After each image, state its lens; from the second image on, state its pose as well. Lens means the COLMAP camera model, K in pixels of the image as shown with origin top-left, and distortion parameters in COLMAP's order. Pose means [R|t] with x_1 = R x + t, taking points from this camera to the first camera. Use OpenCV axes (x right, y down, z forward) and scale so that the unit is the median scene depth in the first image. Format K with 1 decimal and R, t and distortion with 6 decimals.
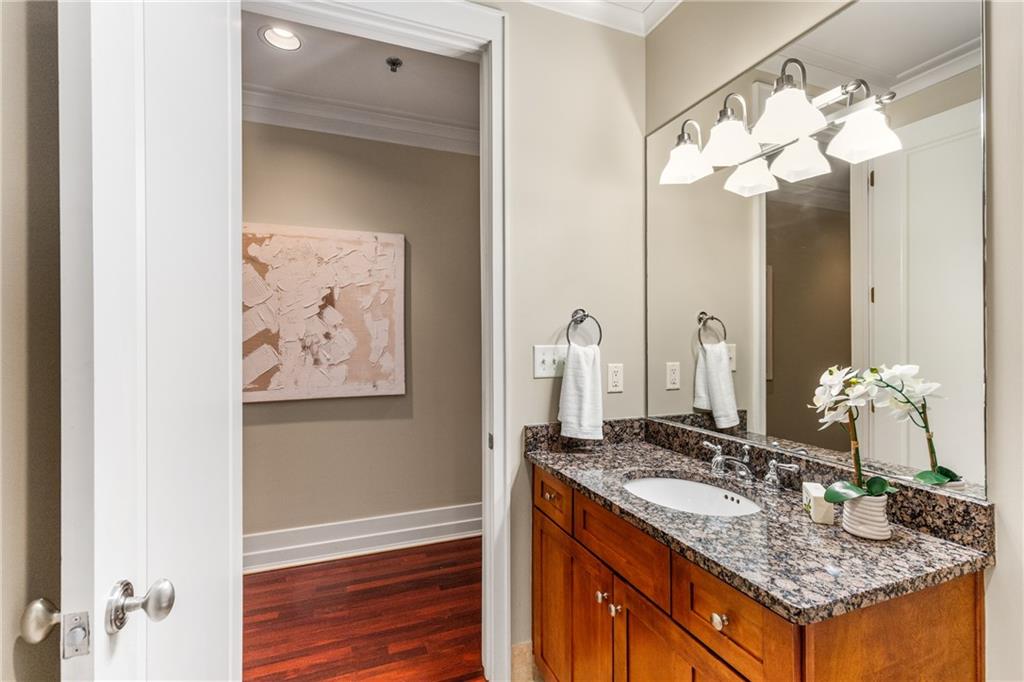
lens RADIAL K [[459.0, 0, 515.2], [0, 459.0, 338.4], [0, 0, 1]] dist [0.008420, -0.000875]
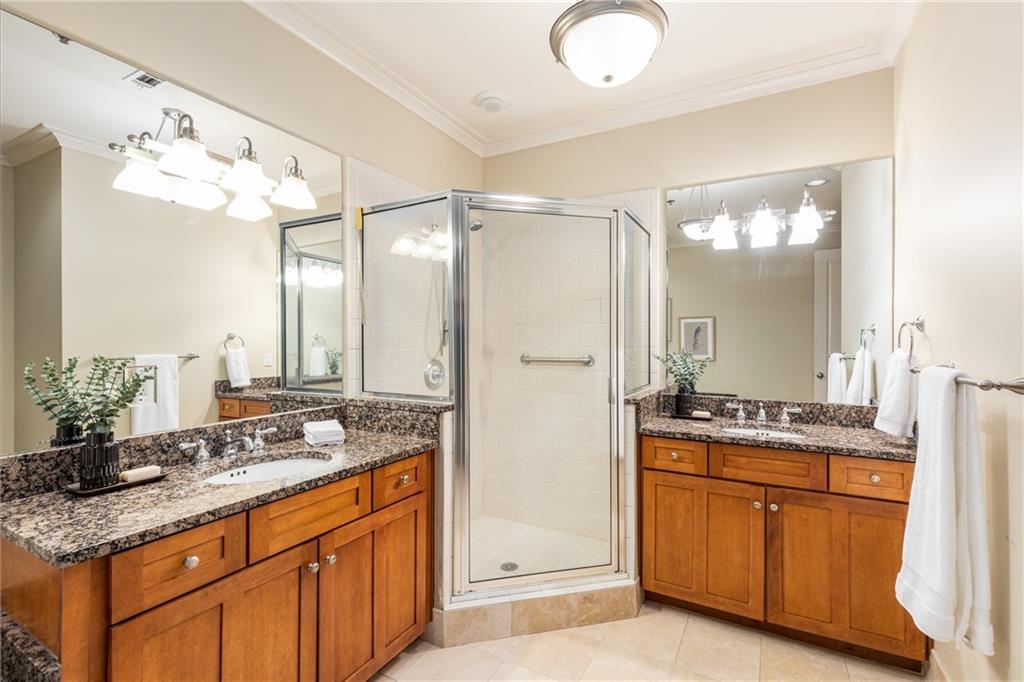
lens RADIAL K [[459.5, 0, 515.2], [0, 459.5, 340.1], [0, 0, 1]] dist [0.005930, -0.000723]
pose [[-0.641803, 0.005303, 0.766851, -1.008292], [0.003371, 0.999986, -0.004094, 0.011906], [-0.766862, -0.000042, -0.641812, 1.357921]]
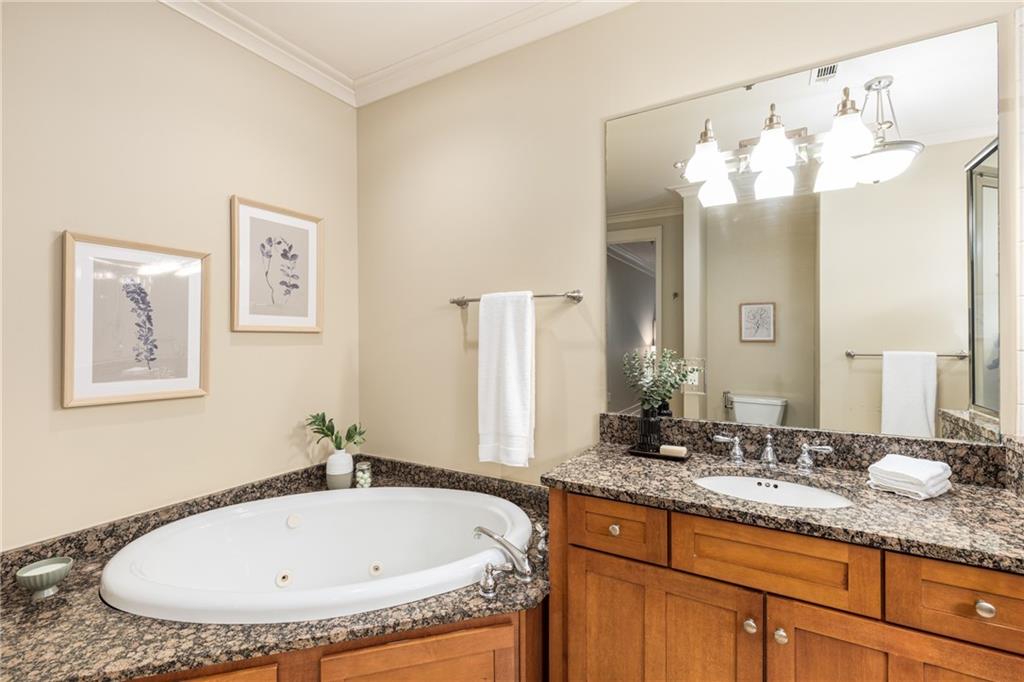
lens RADIAL K [[459.5, 0, 515.2], [0, 459.5, 340.1], [0, 0, 1]] dist [0.005930, -0.000723]
pose [[0.788872, -0.001652, 0.614556, -0.717565], [0.001550, 0.999999, 0.000697, 0.012960], [-0.614556, 0.000402, 0.788873, 0.579471]]
